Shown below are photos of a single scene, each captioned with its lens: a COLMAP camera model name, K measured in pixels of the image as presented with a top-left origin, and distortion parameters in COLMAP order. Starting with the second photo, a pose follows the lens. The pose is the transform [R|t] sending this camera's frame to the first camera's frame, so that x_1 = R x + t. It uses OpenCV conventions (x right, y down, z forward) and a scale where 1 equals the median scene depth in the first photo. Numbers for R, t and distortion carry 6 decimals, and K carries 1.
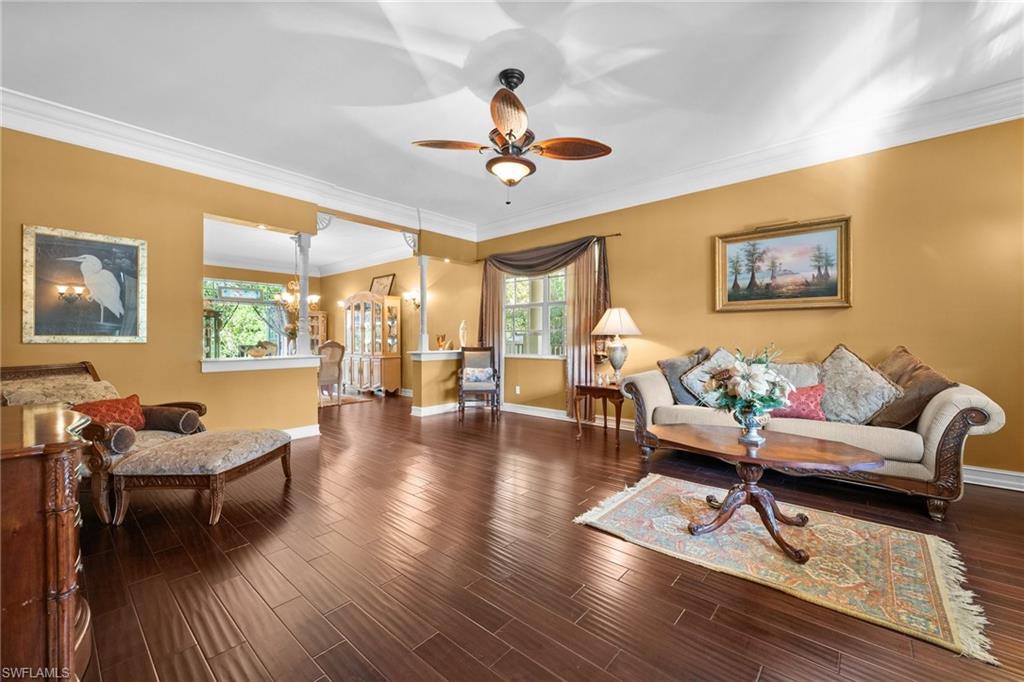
lens RADIAL K [[408.3, 0, 512.0], [0, 408.3, 339.6], [0, 0, 1]] dist [0.000084, 0.000004]
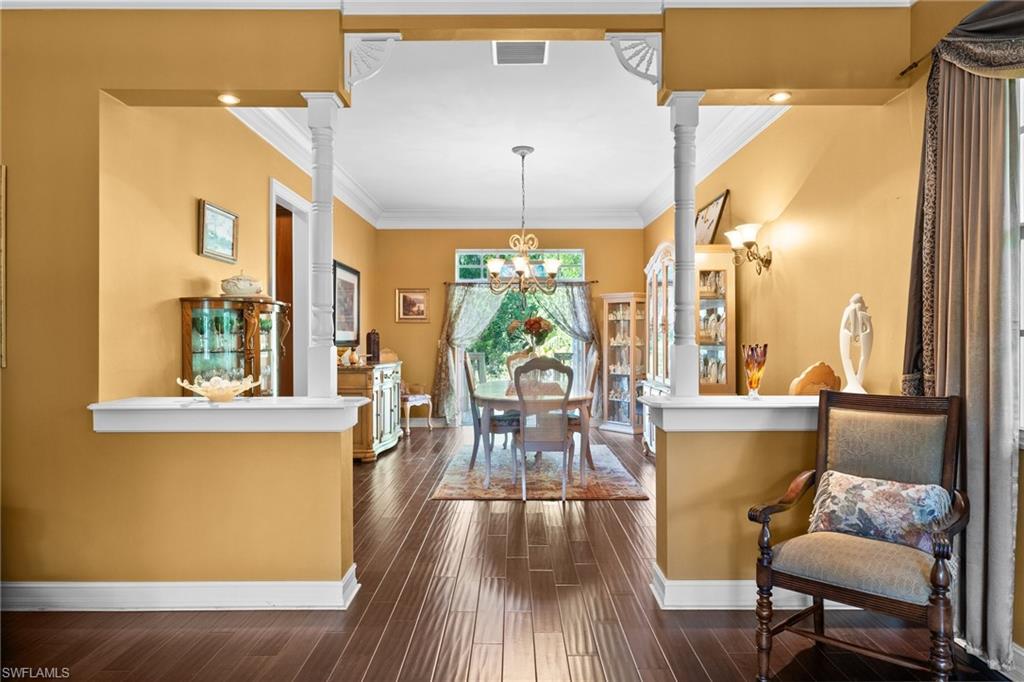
lens RADIAL K [[621.2, 0, 512.1], [0, 621.2, 342.6], [0, 0, 1]] dist [-0.004523, -0.000760]
pose [[0.654619, 0.009011, -0.755905, 0.058239], [0.000264, 0.999926, 0.012148, -0.020468], [0.755959, -0.008151, 0.654569, 0.567418]]
